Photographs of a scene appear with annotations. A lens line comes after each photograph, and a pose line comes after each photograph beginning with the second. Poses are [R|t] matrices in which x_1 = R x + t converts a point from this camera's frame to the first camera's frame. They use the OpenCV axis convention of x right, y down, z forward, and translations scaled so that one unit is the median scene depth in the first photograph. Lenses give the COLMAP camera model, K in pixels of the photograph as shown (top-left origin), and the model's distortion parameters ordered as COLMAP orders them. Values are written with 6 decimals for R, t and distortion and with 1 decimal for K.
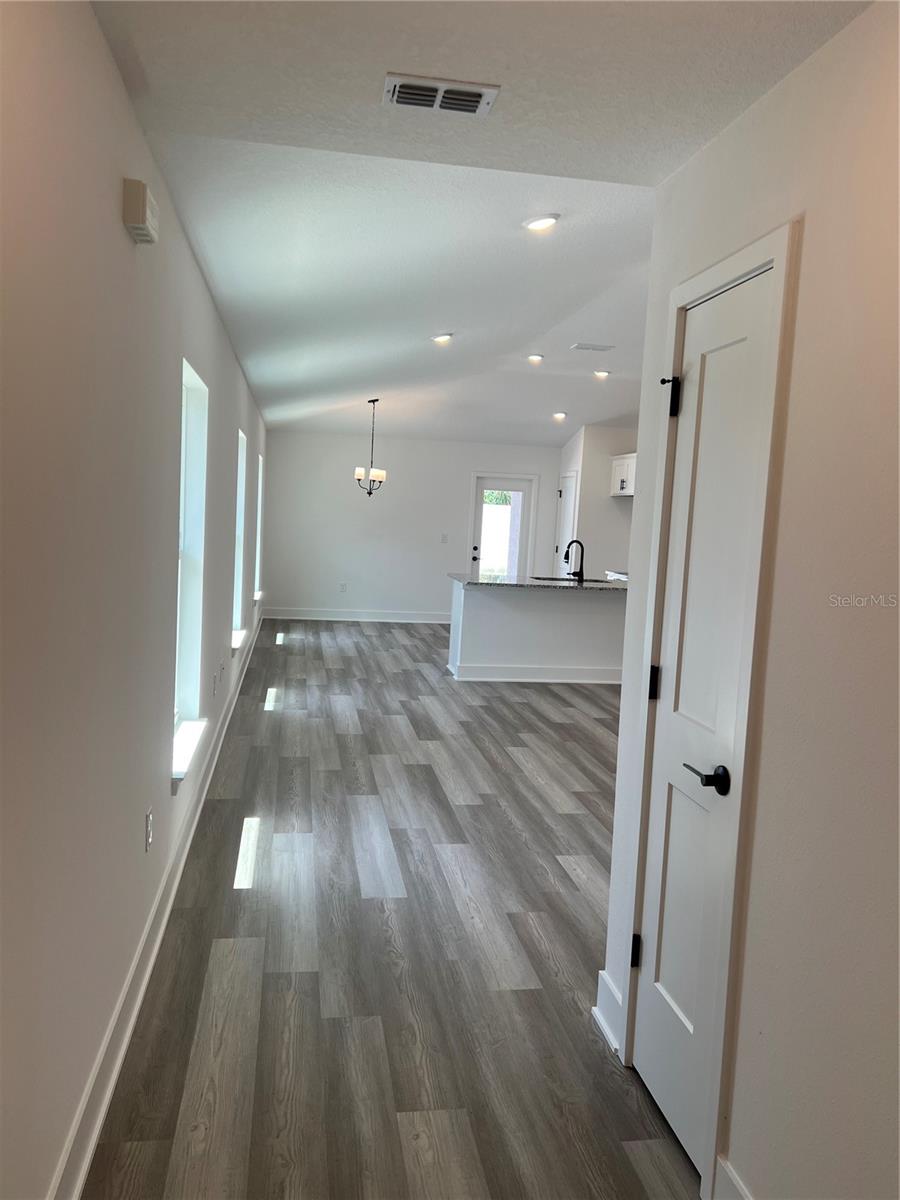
lens RADIAL K [[898.7, 0, 448.4], [0, 898.7, 590.8], [0, 0, 1]] dist [0.067624, -0.098559]
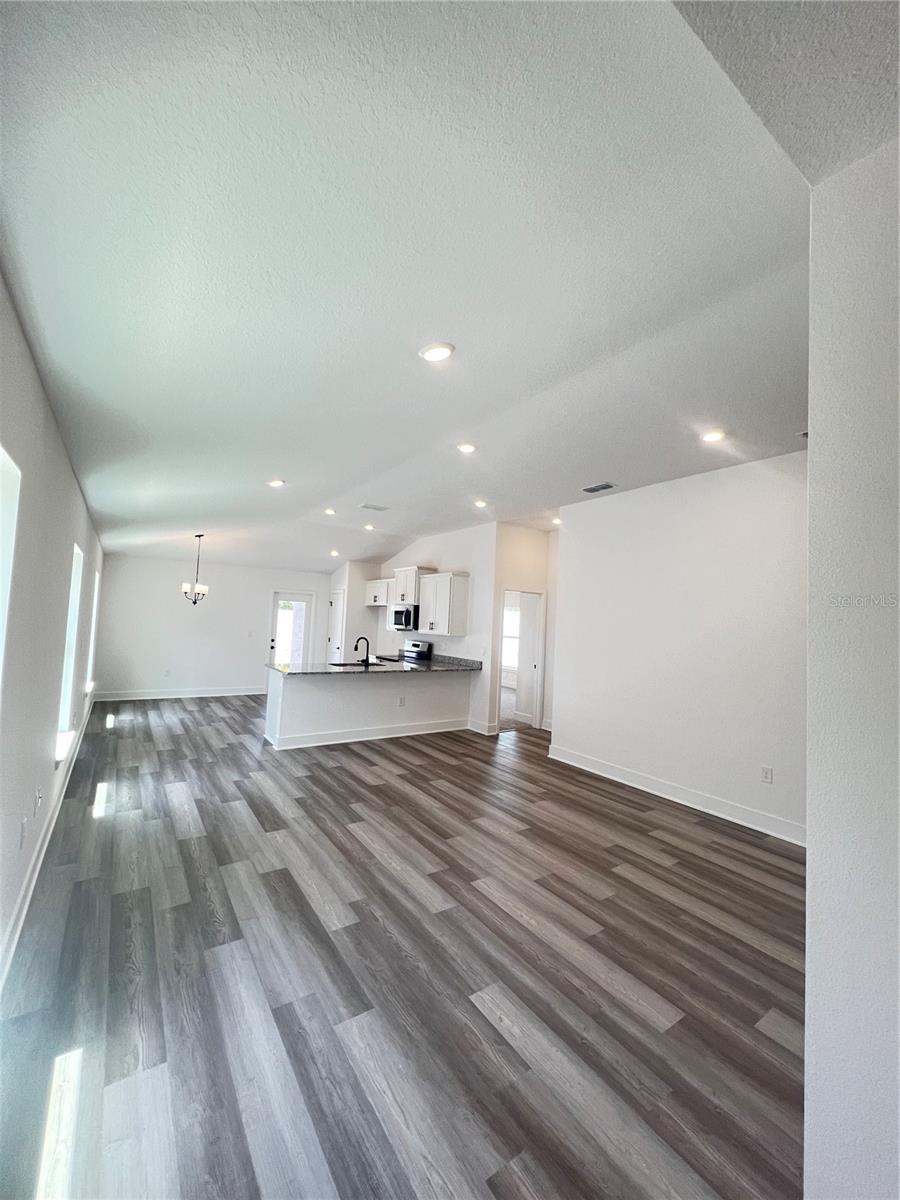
lens RADIAL K [[479.3, 0, 450.0], [0, 479.3, 600.0], [0, 0, 1]] dist [-0.002031, -0.000166]
pose [[0.907000, 0.009320, 0.421027, -0.097085], [0.037987, 0.993869, -0.103832, -0.055679], [-0.419413, 0.110169, 0.901085, 0.452670]]
